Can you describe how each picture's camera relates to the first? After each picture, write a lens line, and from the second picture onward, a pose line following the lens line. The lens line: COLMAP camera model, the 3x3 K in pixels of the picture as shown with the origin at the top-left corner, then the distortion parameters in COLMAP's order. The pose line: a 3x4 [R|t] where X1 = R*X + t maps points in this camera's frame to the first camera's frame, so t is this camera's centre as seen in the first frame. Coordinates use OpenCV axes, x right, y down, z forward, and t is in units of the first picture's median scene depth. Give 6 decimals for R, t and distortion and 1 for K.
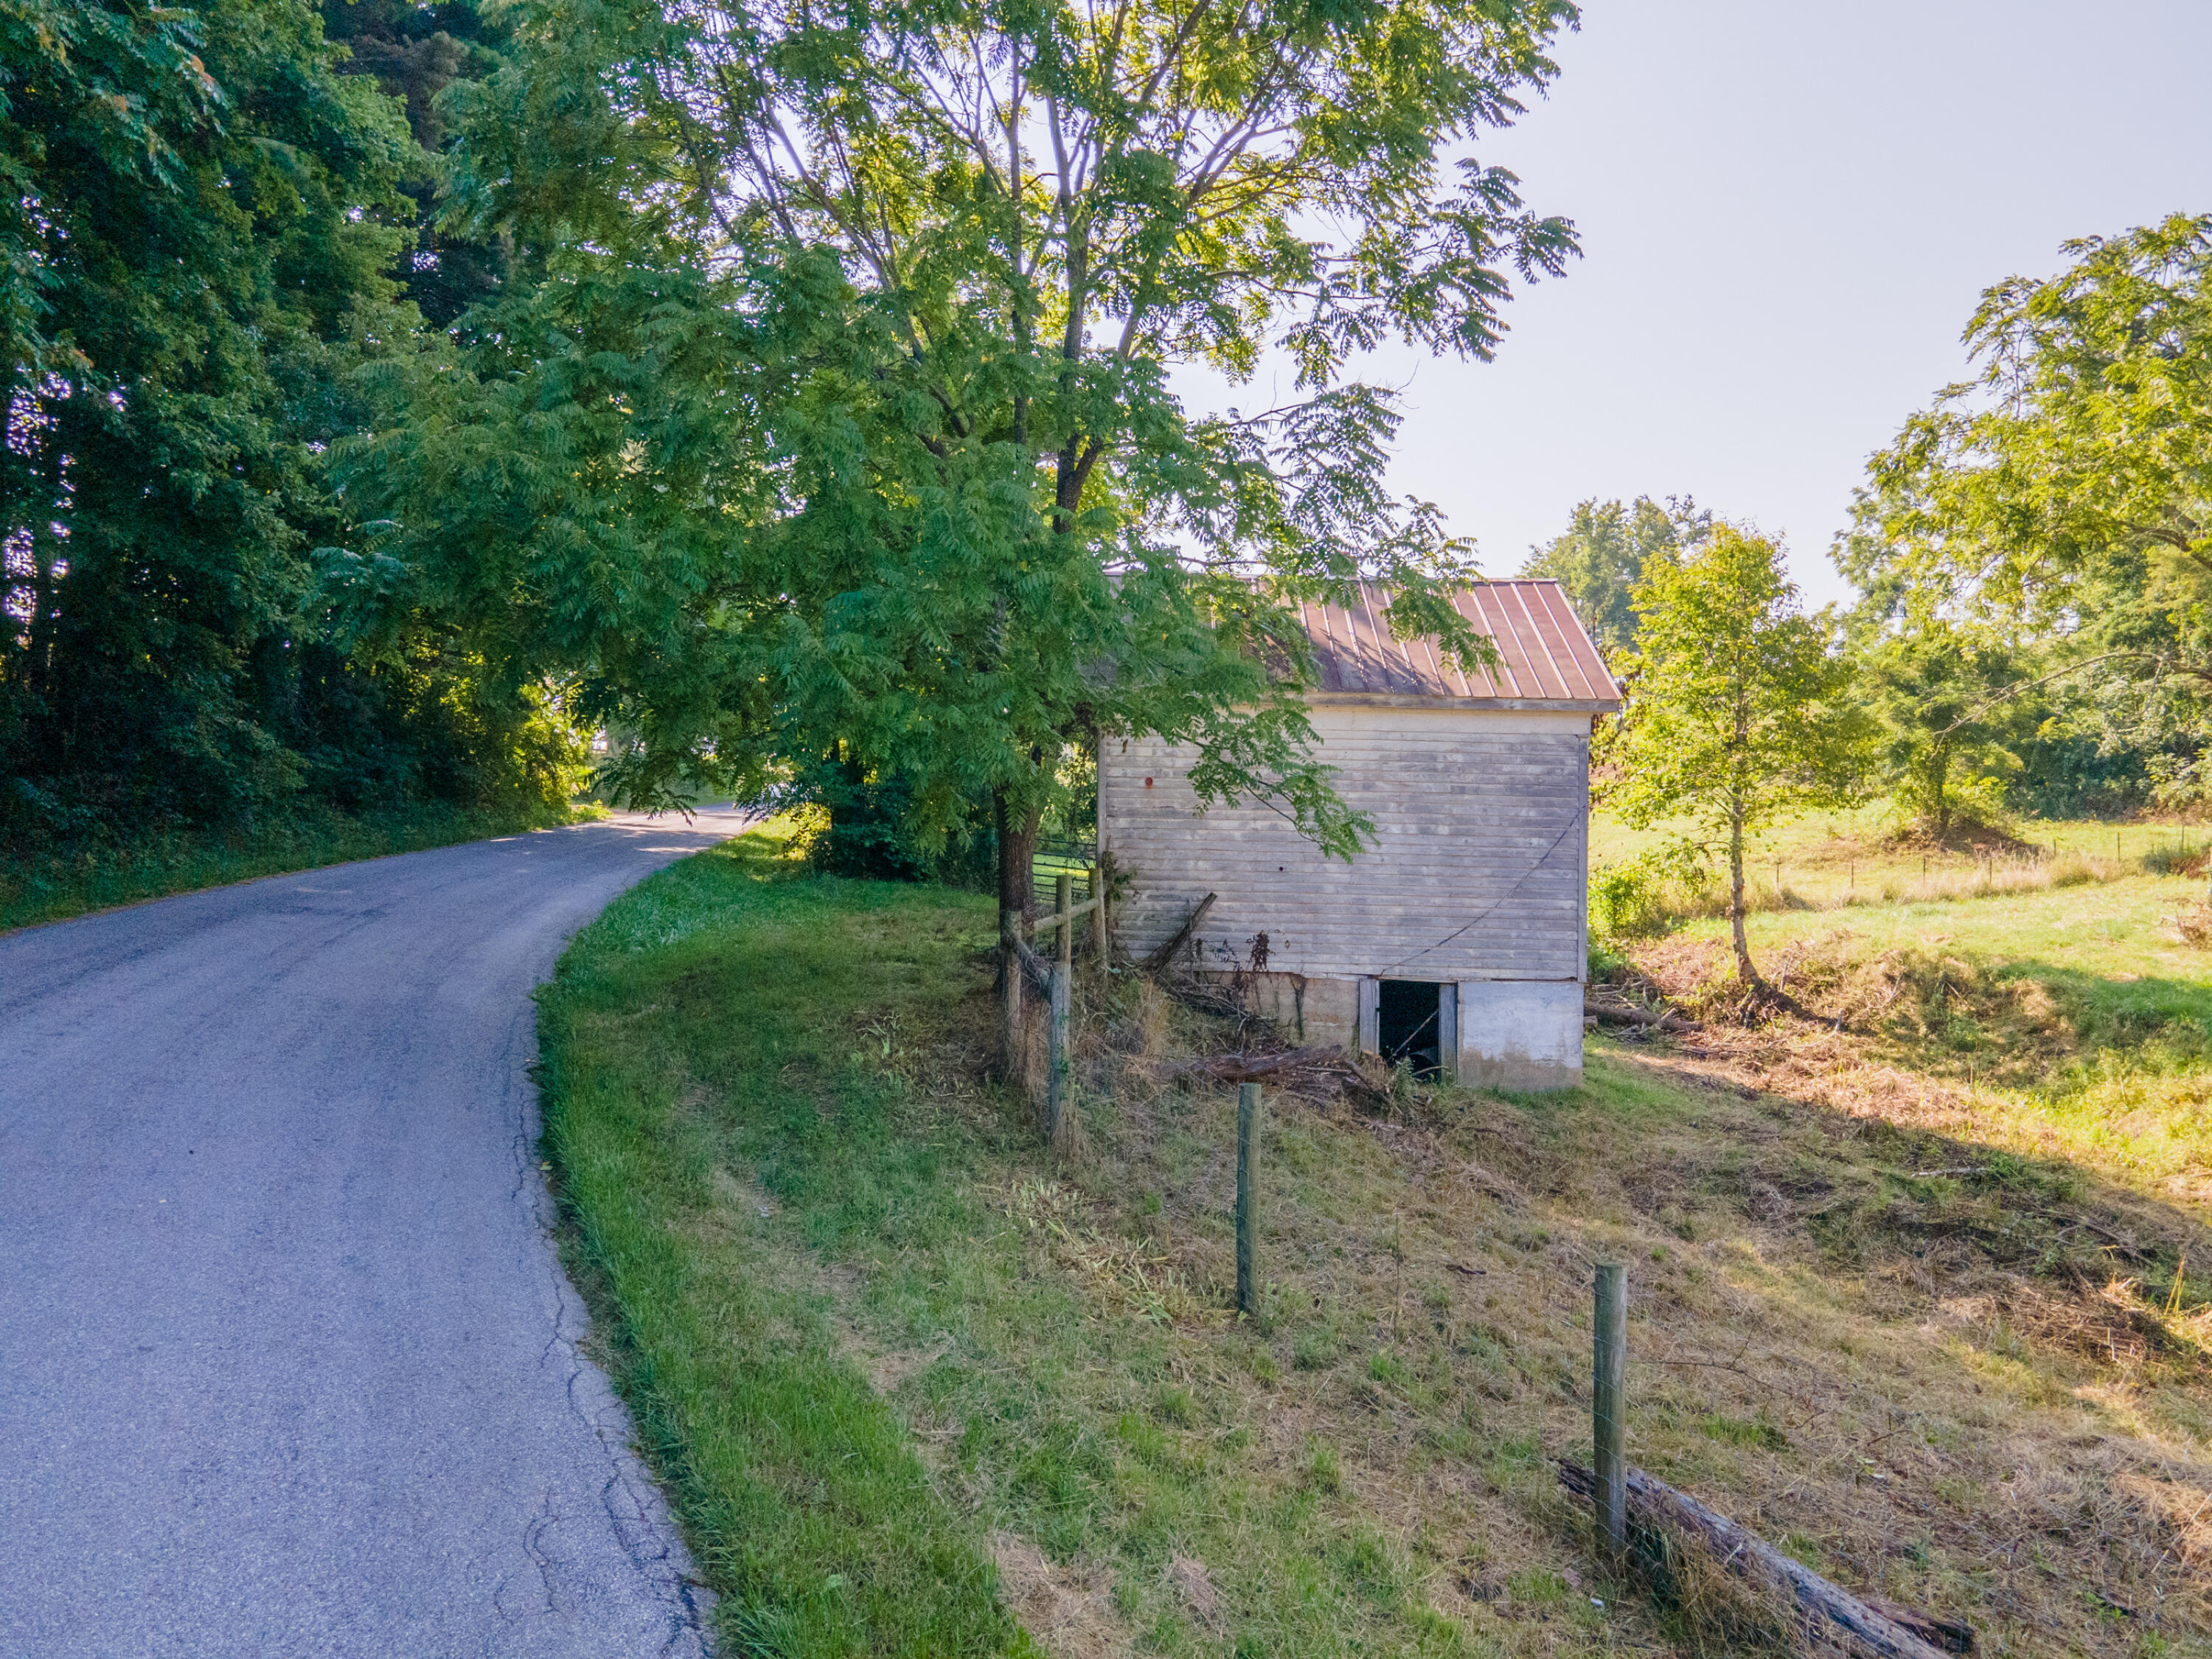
lens RADIAL K [[1621.1, 0, 1095.7], [0, 1621.1, 826.2], [0, 0, 1]] dist [0.017531, 0.043743]
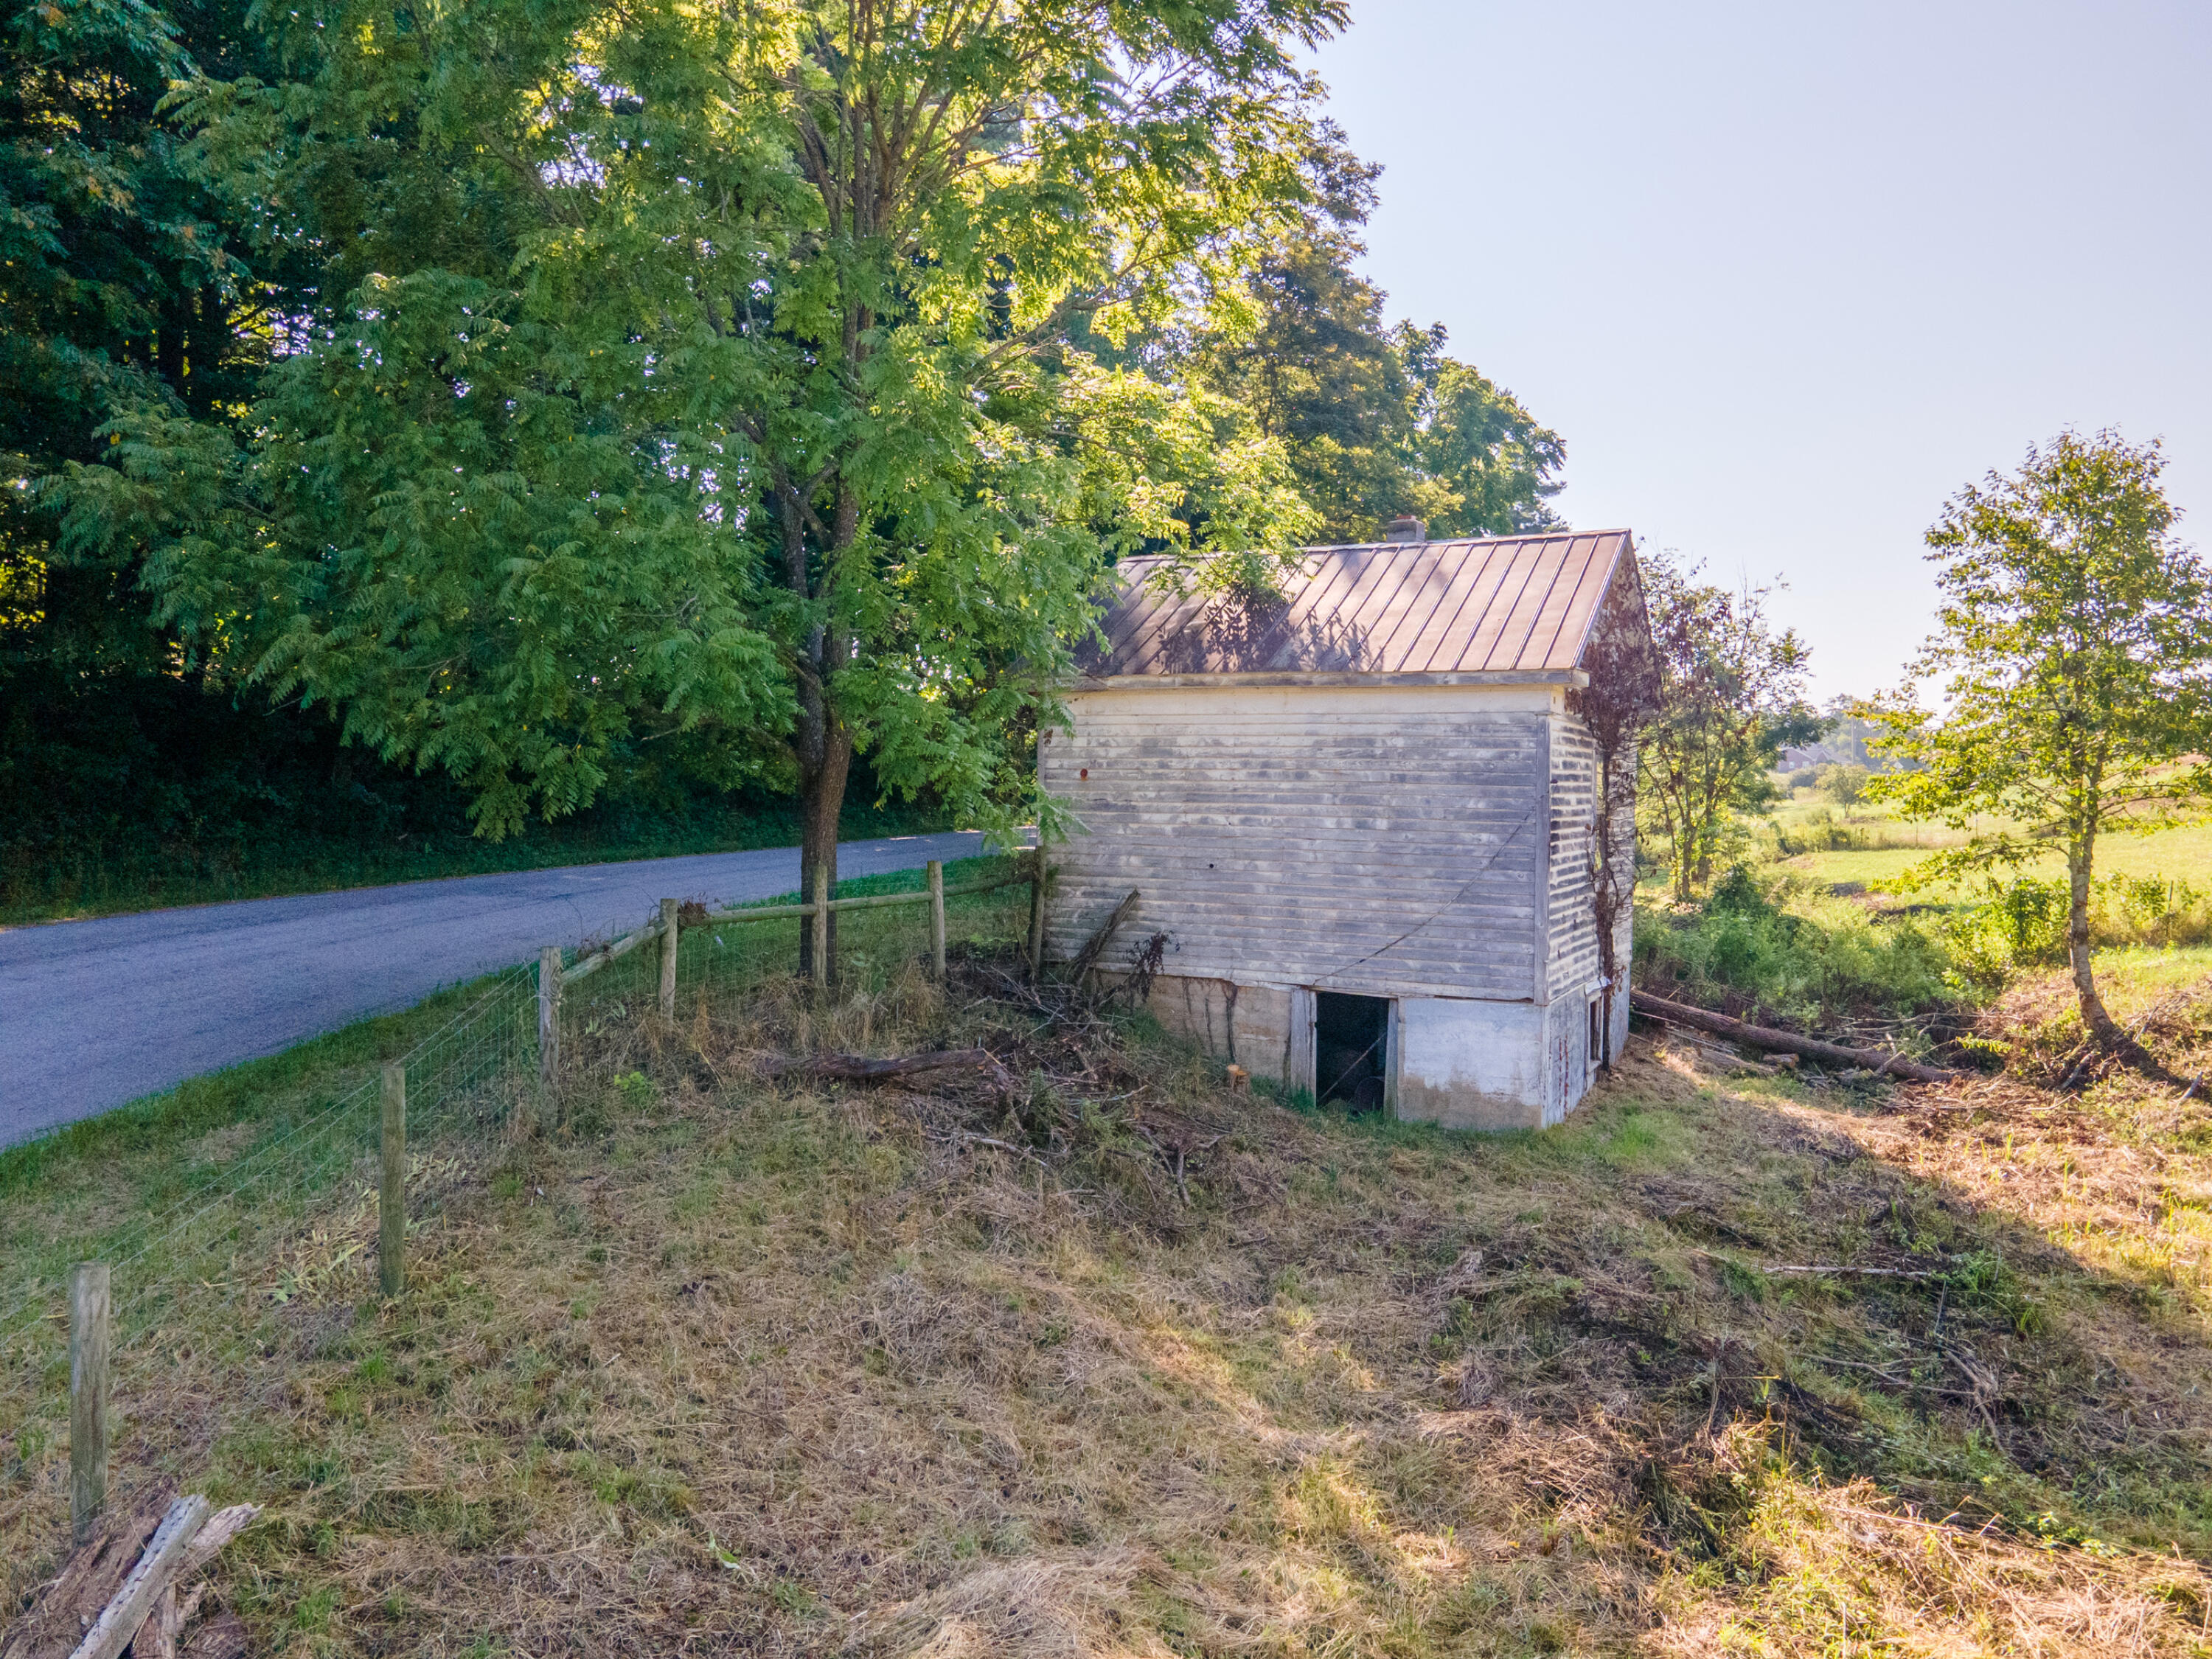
lens RADIAL K [[1621.1, 0, 1101.8], [0, 1621.1, 830.9], [0, 0, 1]] dist [0.017531, 0.043743]
pose [[0.908340, 0.003567, -0.418218, 0.442275], [-0.003851, 0.999993, 0.000164, 0.006426], [0.418215, 0.001461, 0.908347, 0.137844]]
